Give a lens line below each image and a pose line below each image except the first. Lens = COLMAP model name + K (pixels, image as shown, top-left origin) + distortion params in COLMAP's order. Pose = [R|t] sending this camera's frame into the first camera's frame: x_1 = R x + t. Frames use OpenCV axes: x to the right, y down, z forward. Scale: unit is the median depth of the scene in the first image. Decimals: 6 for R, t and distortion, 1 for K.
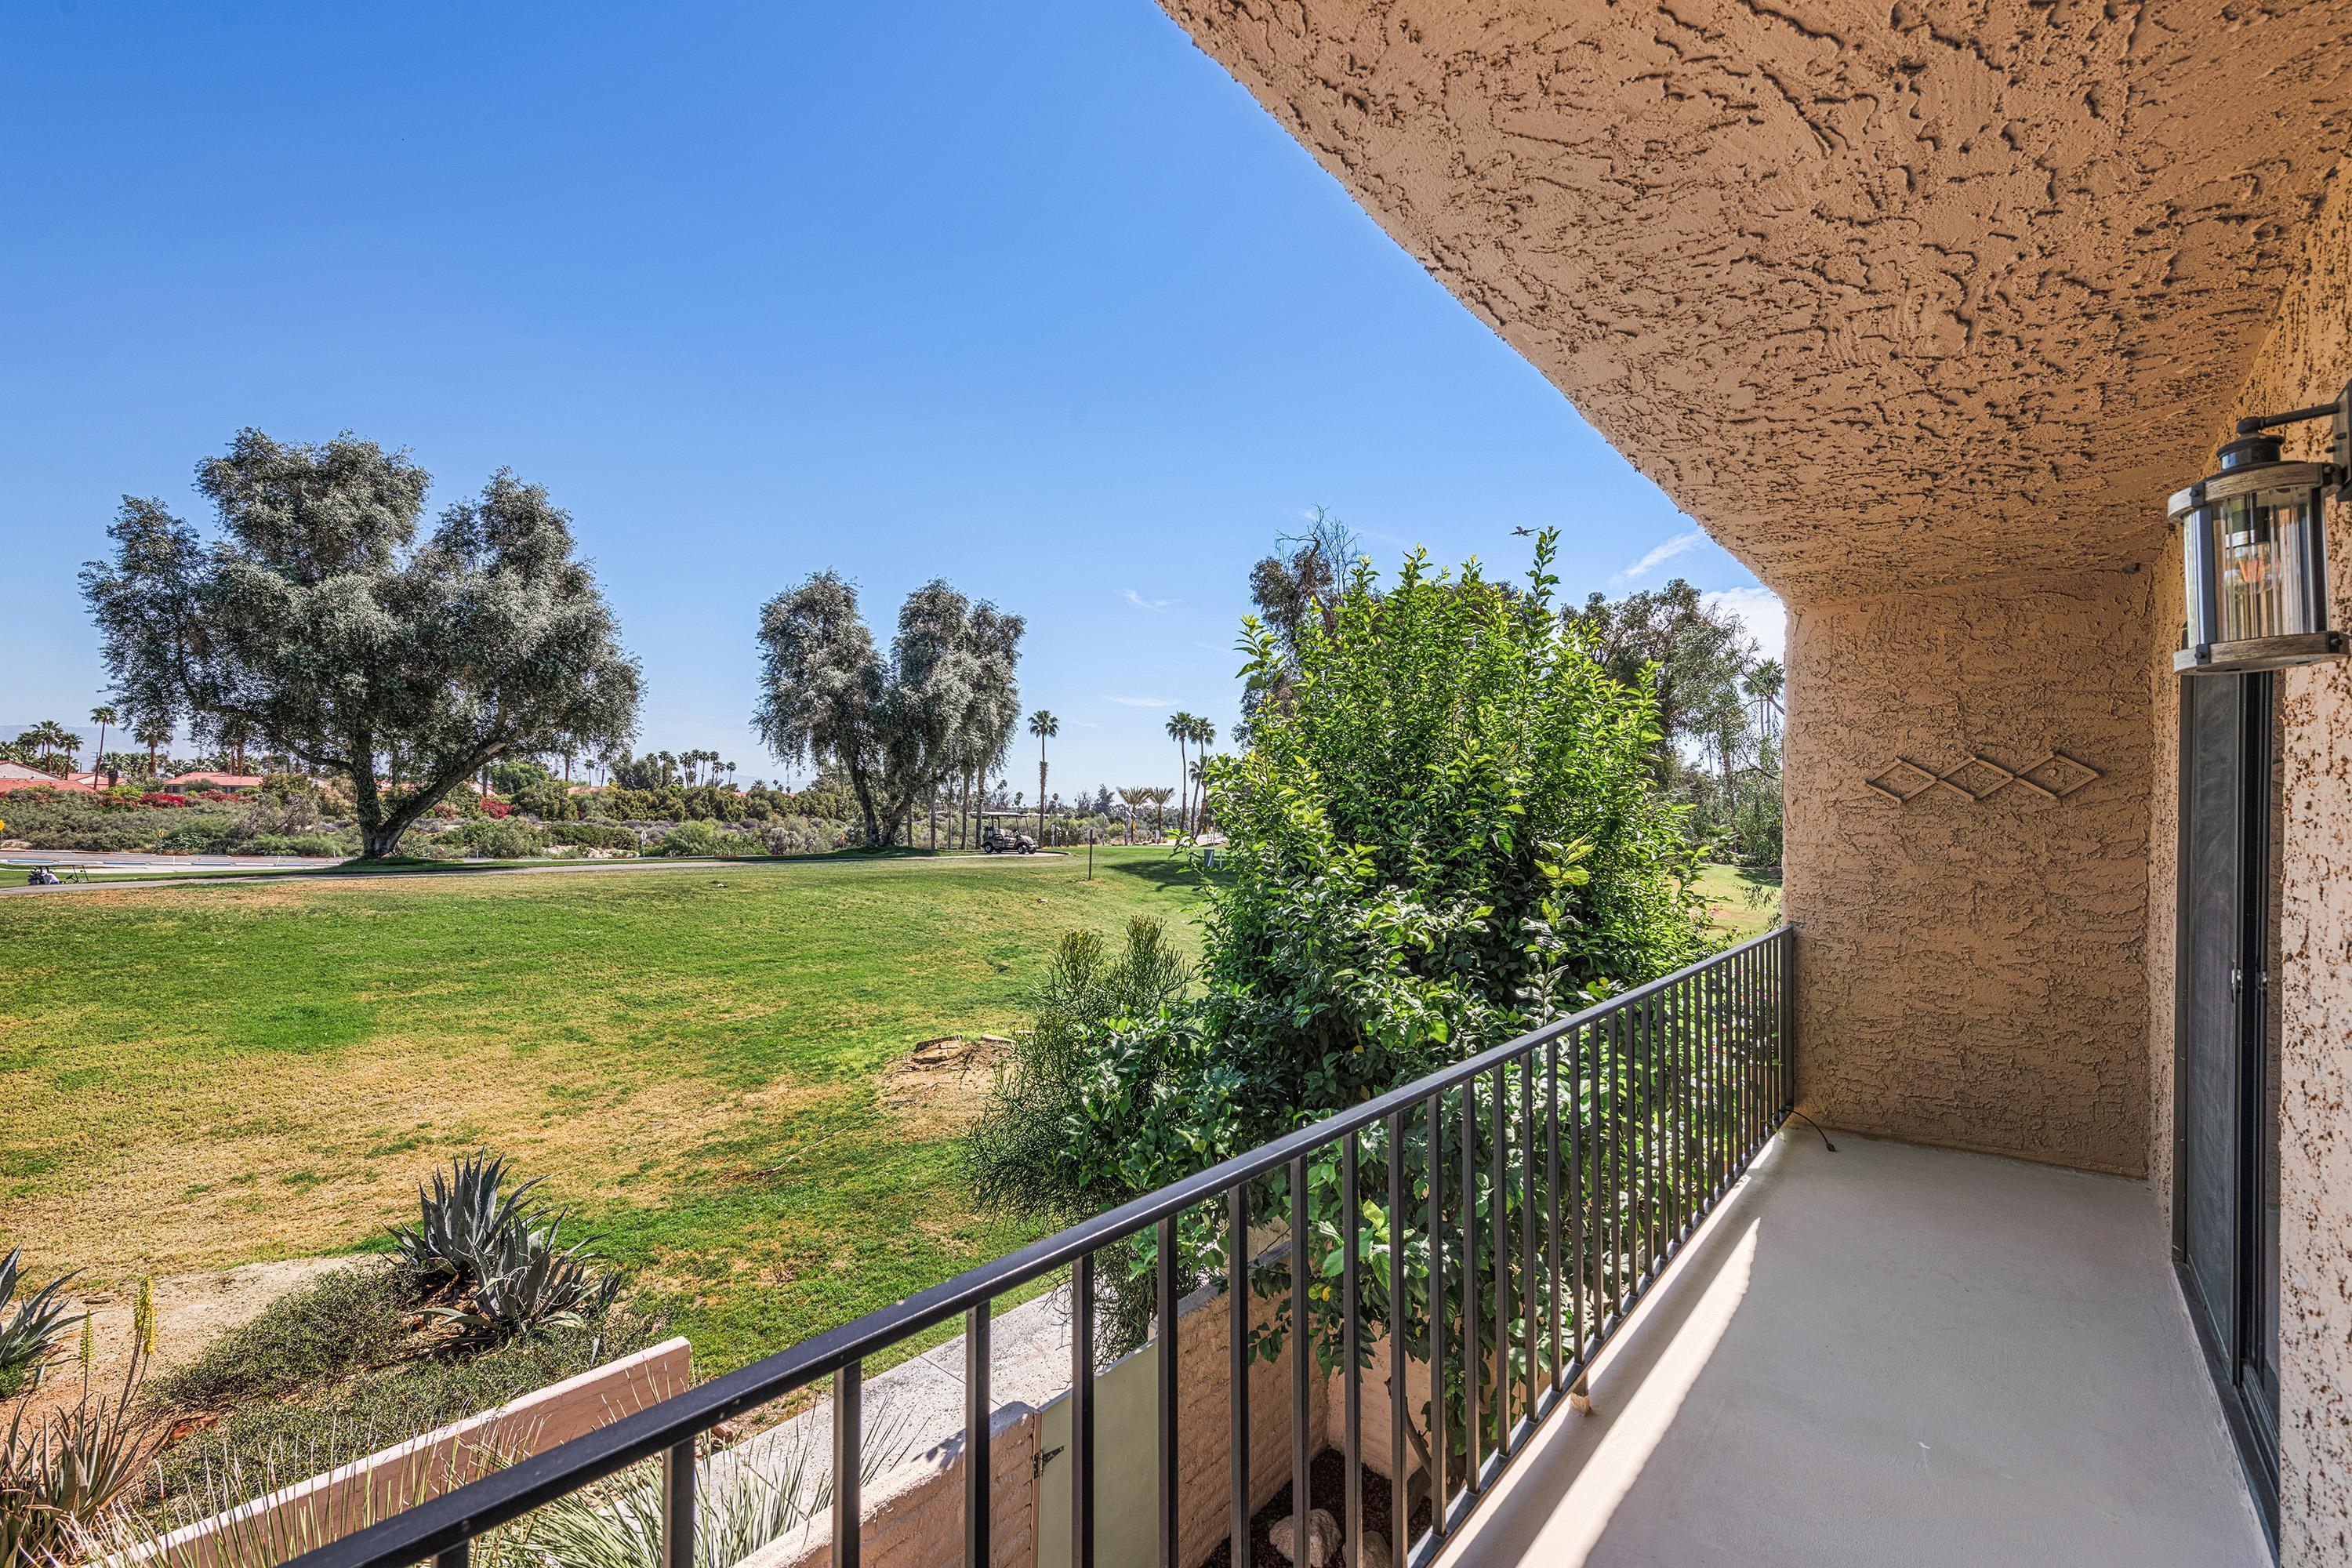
lens RADIAL K [[947.3, 0, 1165.1], [0, 947.3, 797.0], [0, 0, 1]] dist [0.014918, -0.003817]
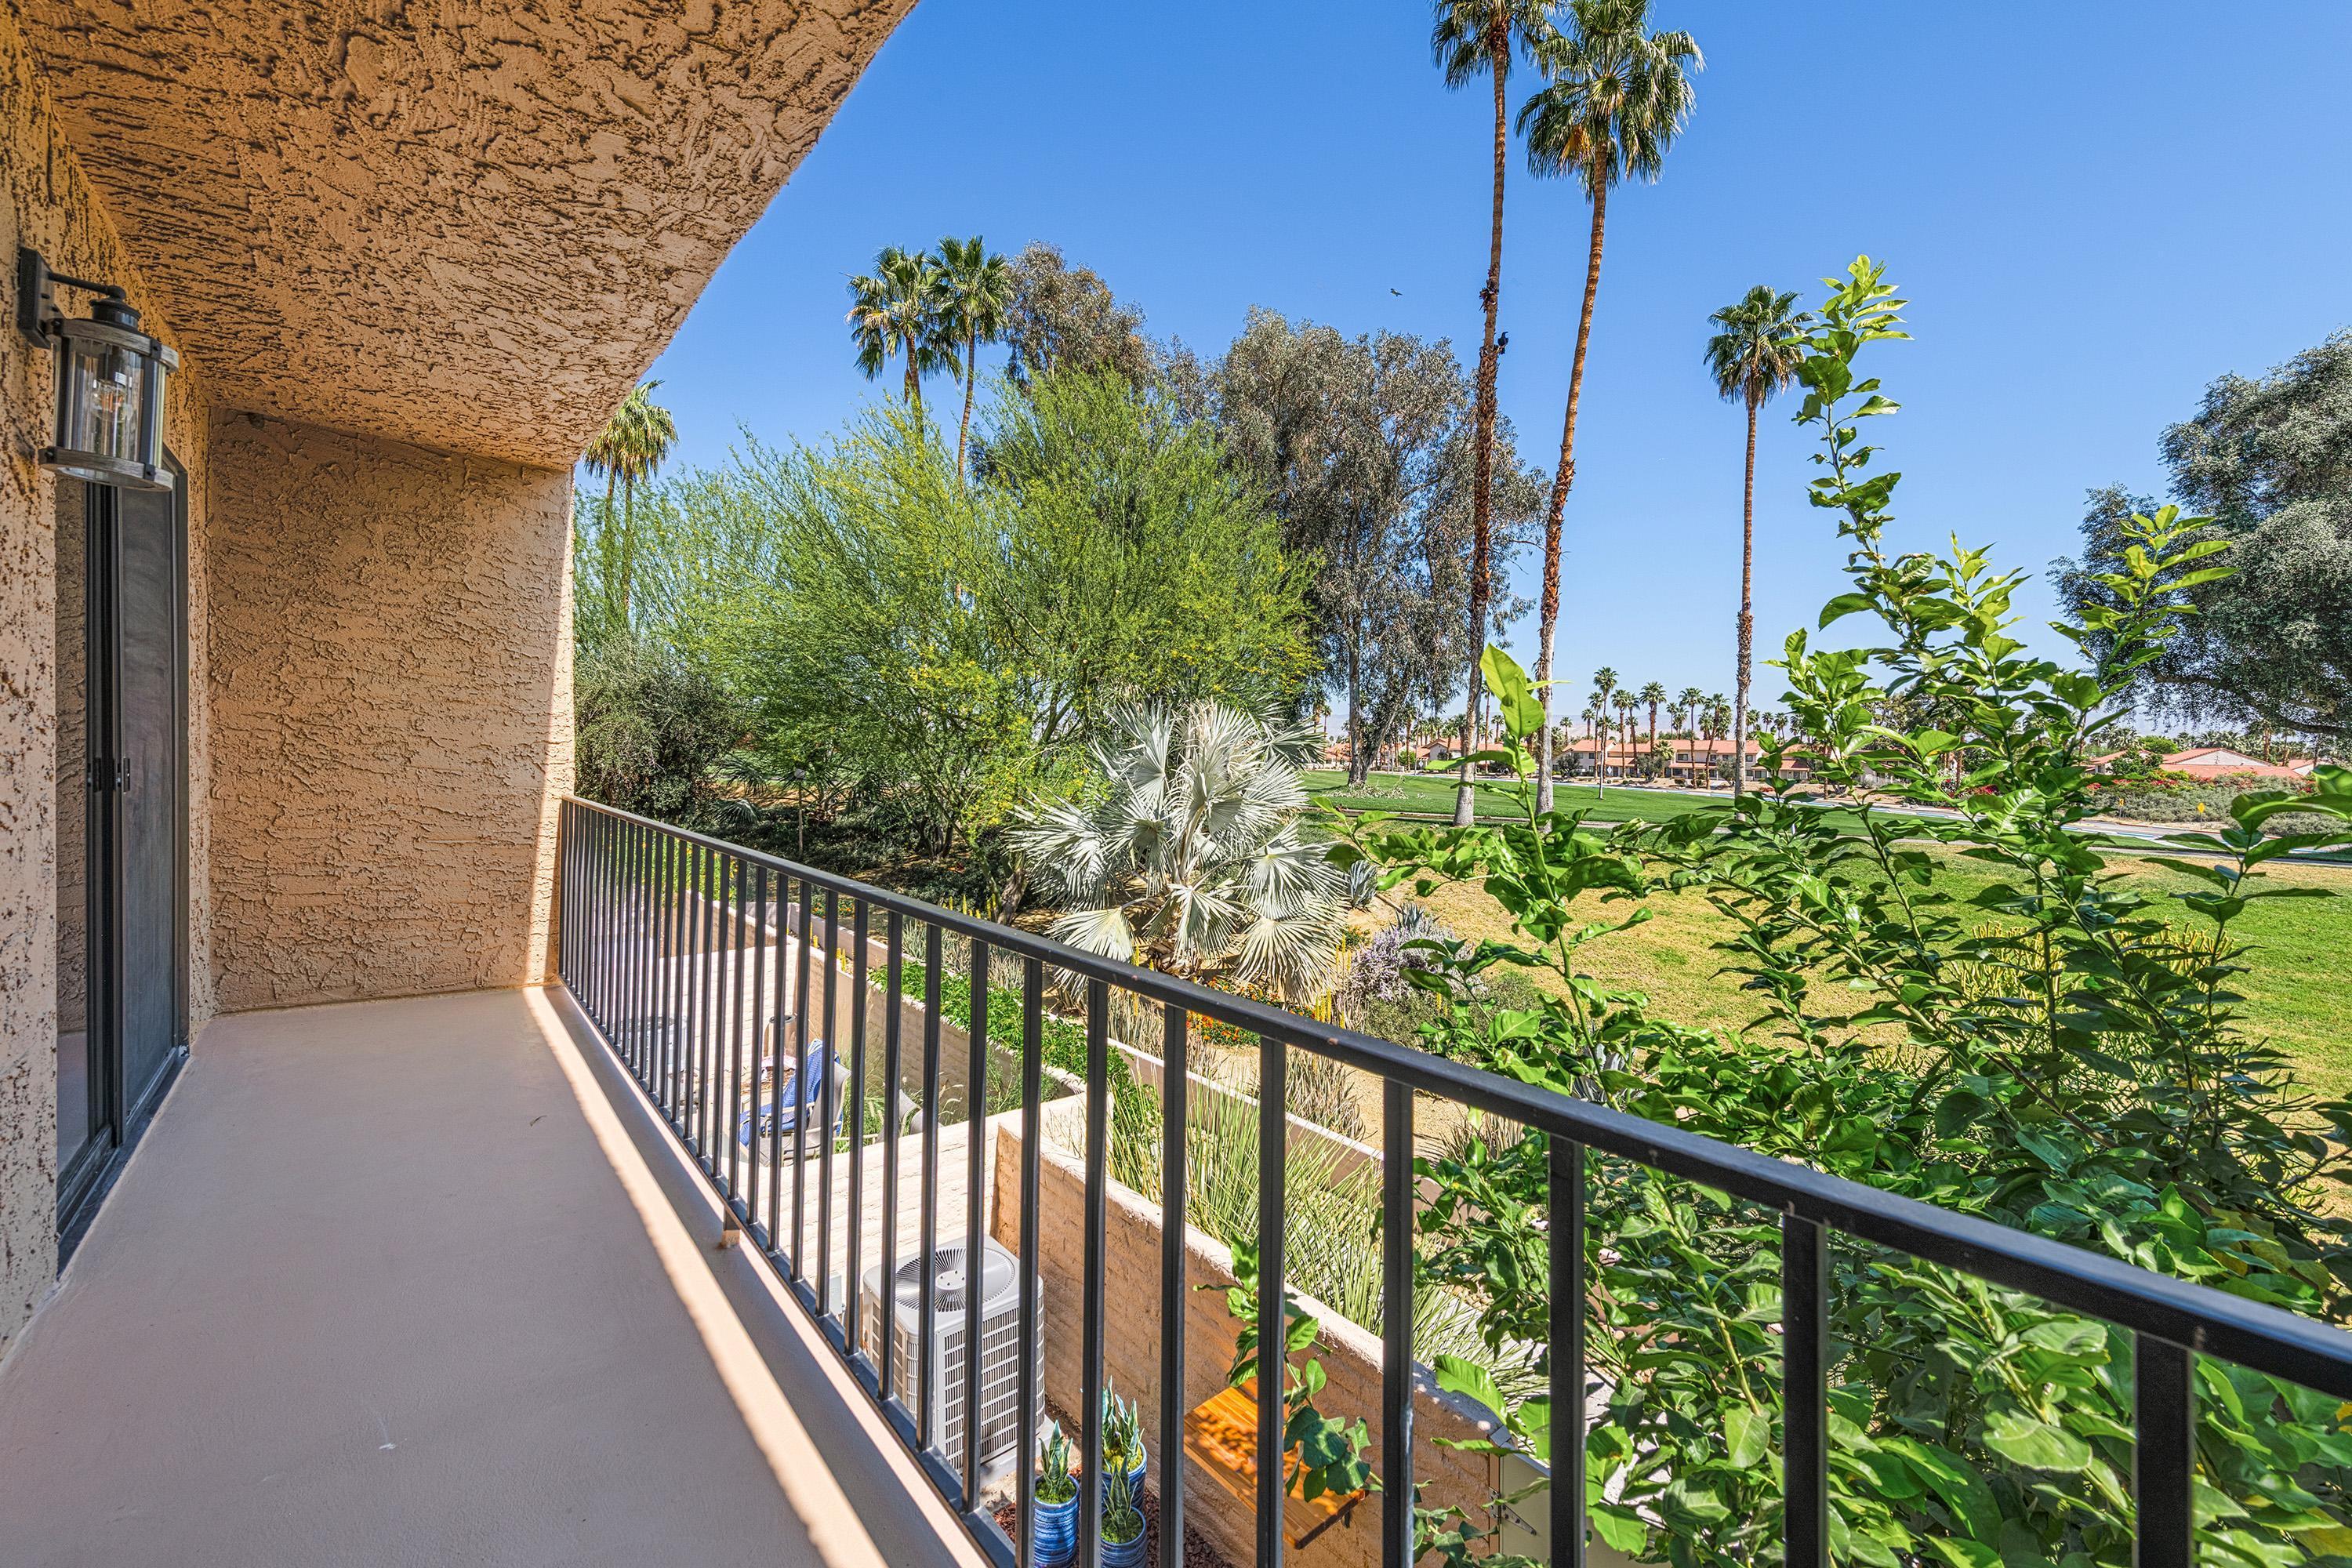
lens RADIAL K [[947.3, 0, 1197.6], [0, 947.3, 770.9], [0, 0, 1]] dist [0.014918, -0.003817]
pose [[-0.142524, -0.009094, -0.989750, 0.128089], [-0.004929, 0.999952, -0.008478, 0.016439], [0.989779, 0.003670, -0.142562, 0.152865]]
